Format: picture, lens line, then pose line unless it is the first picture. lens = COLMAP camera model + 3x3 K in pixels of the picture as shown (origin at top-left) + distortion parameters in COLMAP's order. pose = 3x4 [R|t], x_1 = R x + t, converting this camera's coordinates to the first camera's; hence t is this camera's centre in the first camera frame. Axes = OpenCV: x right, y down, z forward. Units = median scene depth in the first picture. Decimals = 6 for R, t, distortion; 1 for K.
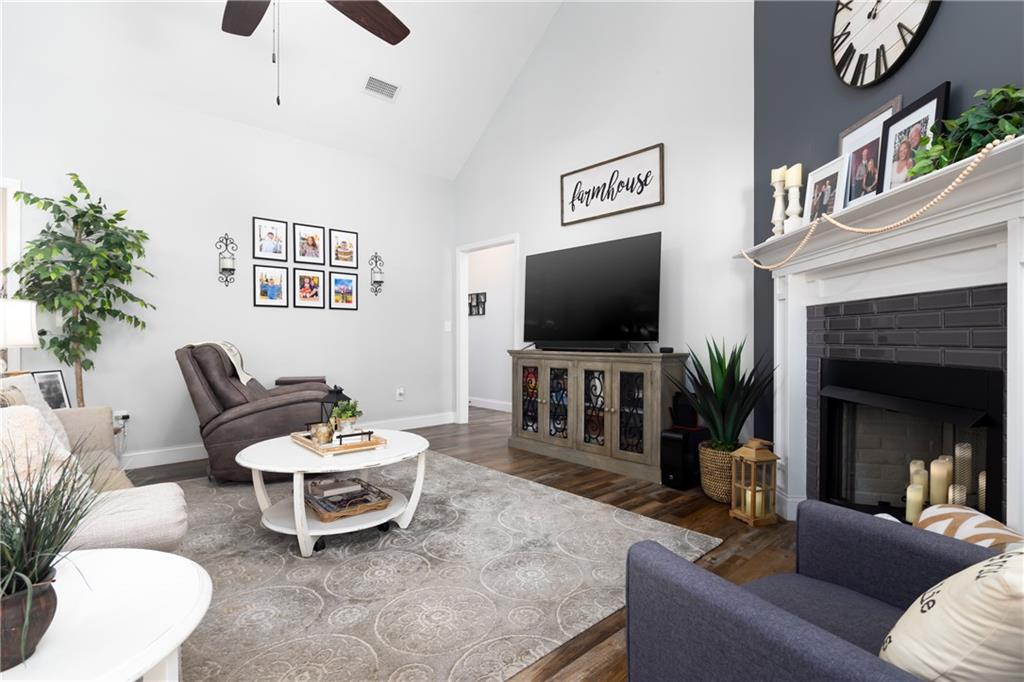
lens RADIAL K [[496.5, 0, 514.6], [0, 496.5, 337.2], [0, 0, 1]] dist [-0.005899, -0.000753]
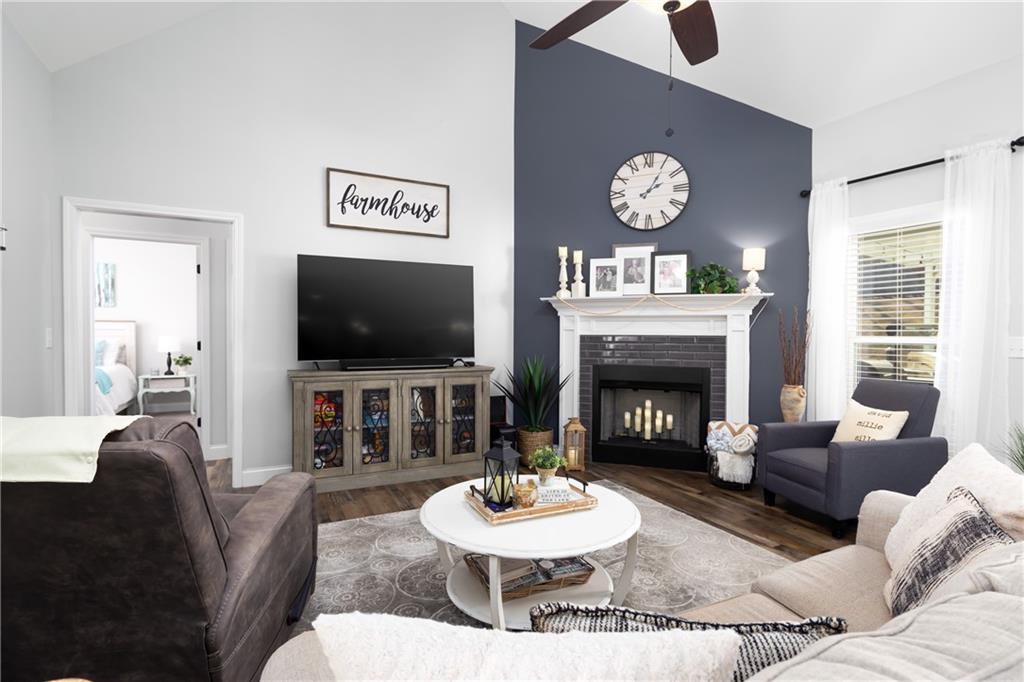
lens RADIAL K [[496.5, 0, 515.7], [0, 496.5, 343.4], [0, 0, 1]] dist [-0.005899, -0.000753]
pose [[0.267756, -0.015706, 0.963359, -0.761977], [-0.007561, 0.999802, 0.018402, -0.043353], [-0.963457, -0.012211, 0.267585, 0.518395]]
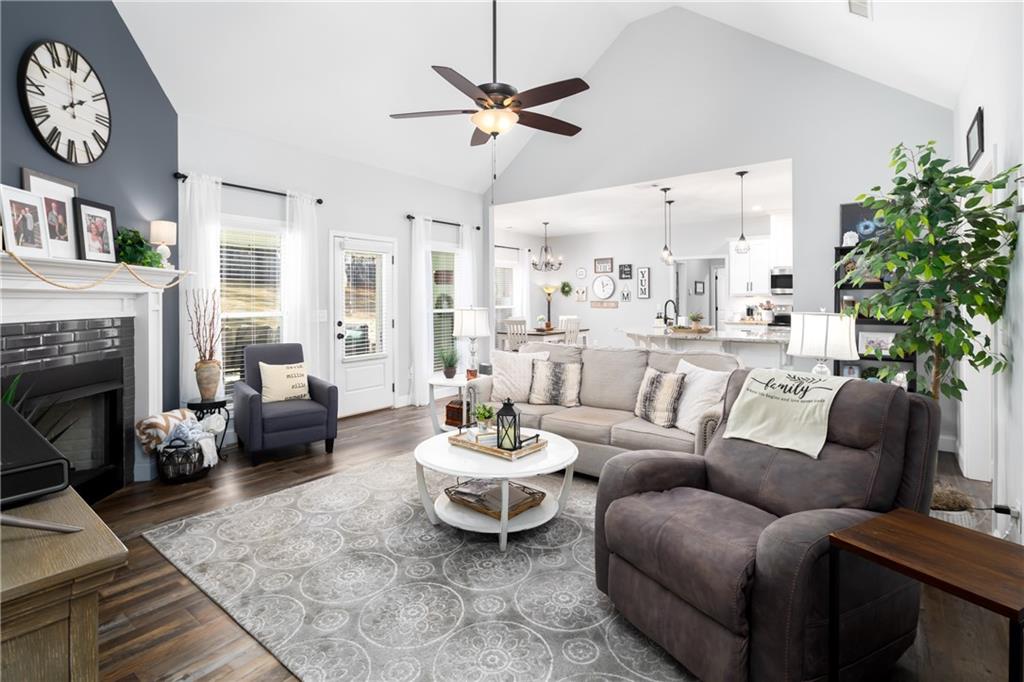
lens RADIAL K [[496.5, 0, 522.1], [0, 496.5, 304.2], [0, 0, 1]] dist [-0.005899, -0.000753]
pose [[-0.985862, 0.005266, -0.167479, -0.149807], [0.004979, 0.999985, 0.002135, -0.065175], [0.167488, 0.001271, -0.985873, 1.378828]]
